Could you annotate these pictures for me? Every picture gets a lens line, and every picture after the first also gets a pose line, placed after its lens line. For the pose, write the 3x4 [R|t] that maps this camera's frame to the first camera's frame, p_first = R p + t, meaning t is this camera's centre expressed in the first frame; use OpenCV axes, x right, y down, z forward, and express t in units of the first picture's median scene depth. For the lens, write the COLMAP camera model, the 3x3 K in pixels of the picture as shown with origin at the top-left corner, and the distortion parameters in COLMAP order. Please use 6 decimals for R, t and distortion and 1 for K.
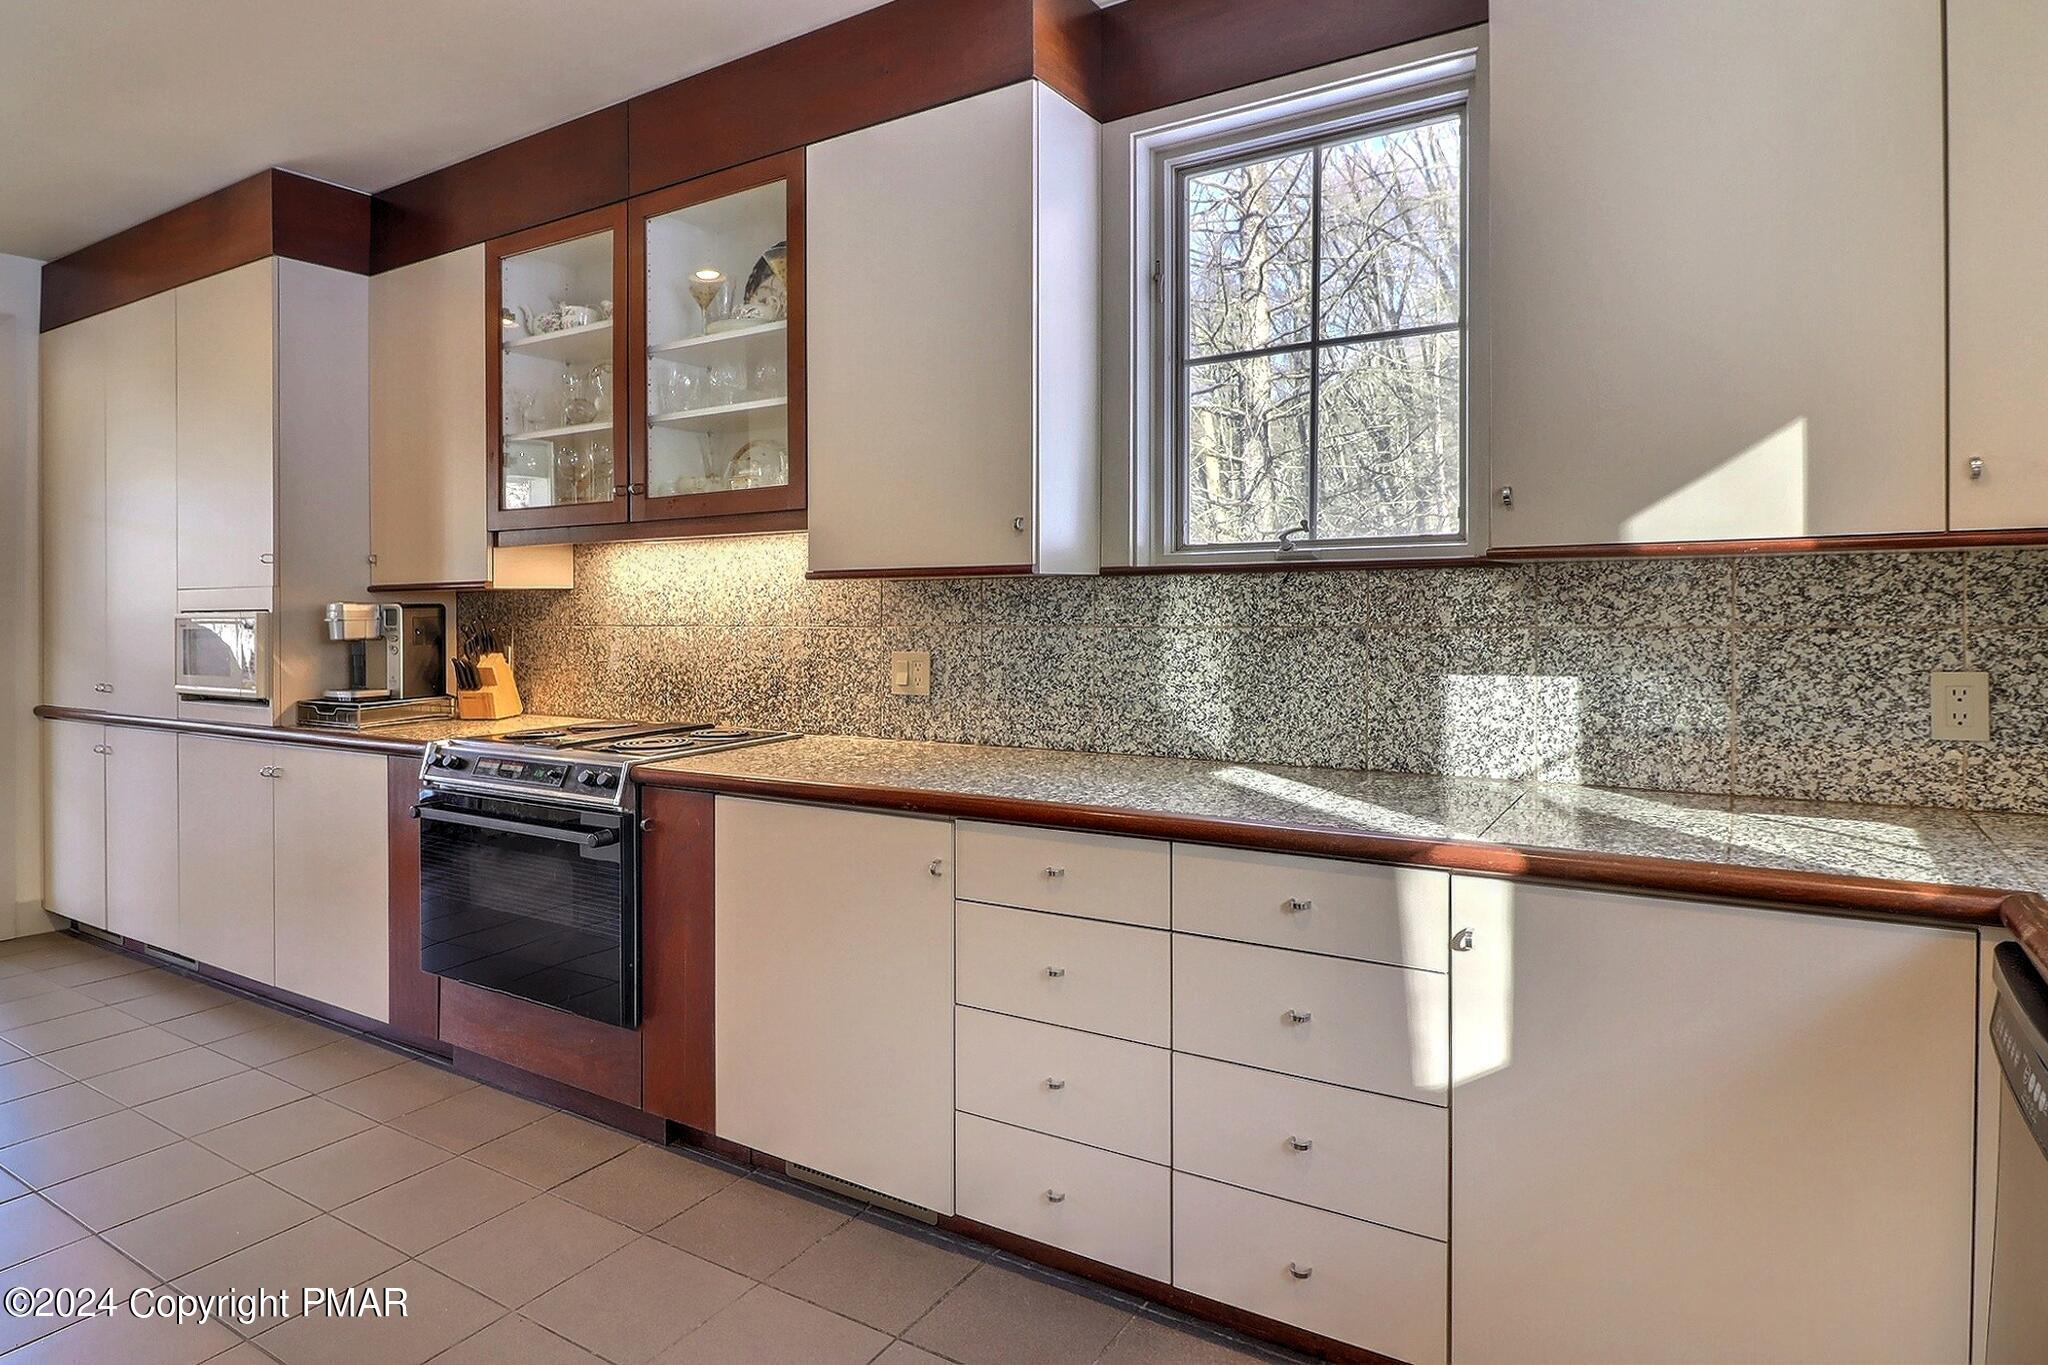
lens RADIAL K [[1191.5, 0, 1022.1], [0, 1191.5, 623.6], [0, 0, 1]] dist [0.000290, -0.001608]
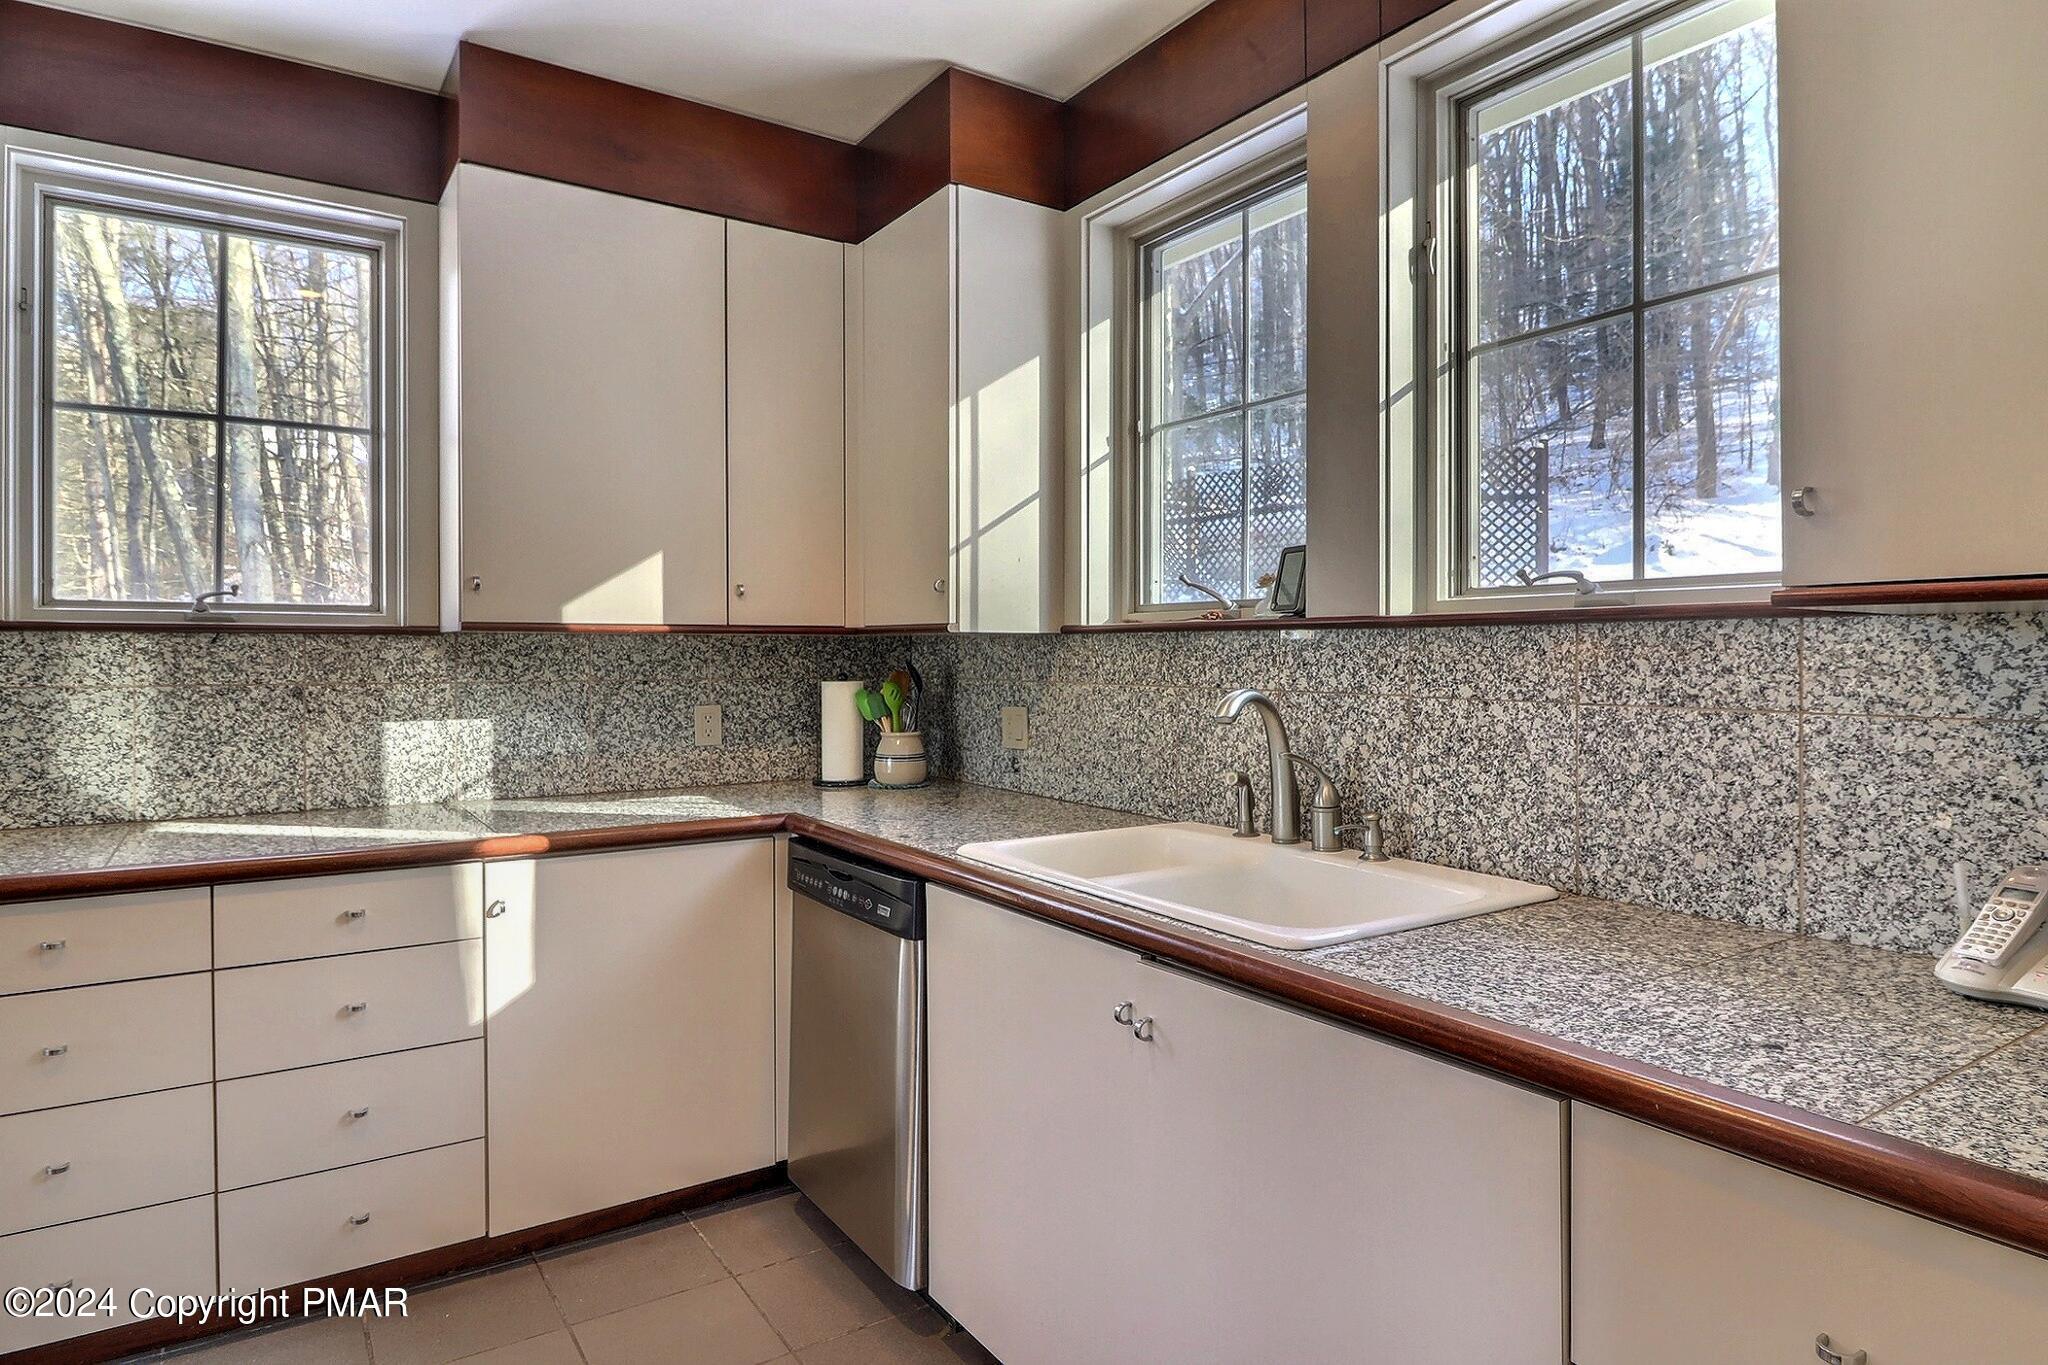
lens RADIAL K [[1276.7, 0, 1024.0], [0, 1276.7, 682.5], [0, 0, 1]] dist [-0.001699, -0.000710]
pose [[0.377027, -0.006938, 0.926176, -0.601061], [0.012043, 0.999924, 0.002588, 0.006710], [-0.926124, 0.010178, 0.377082, -0.094000]]
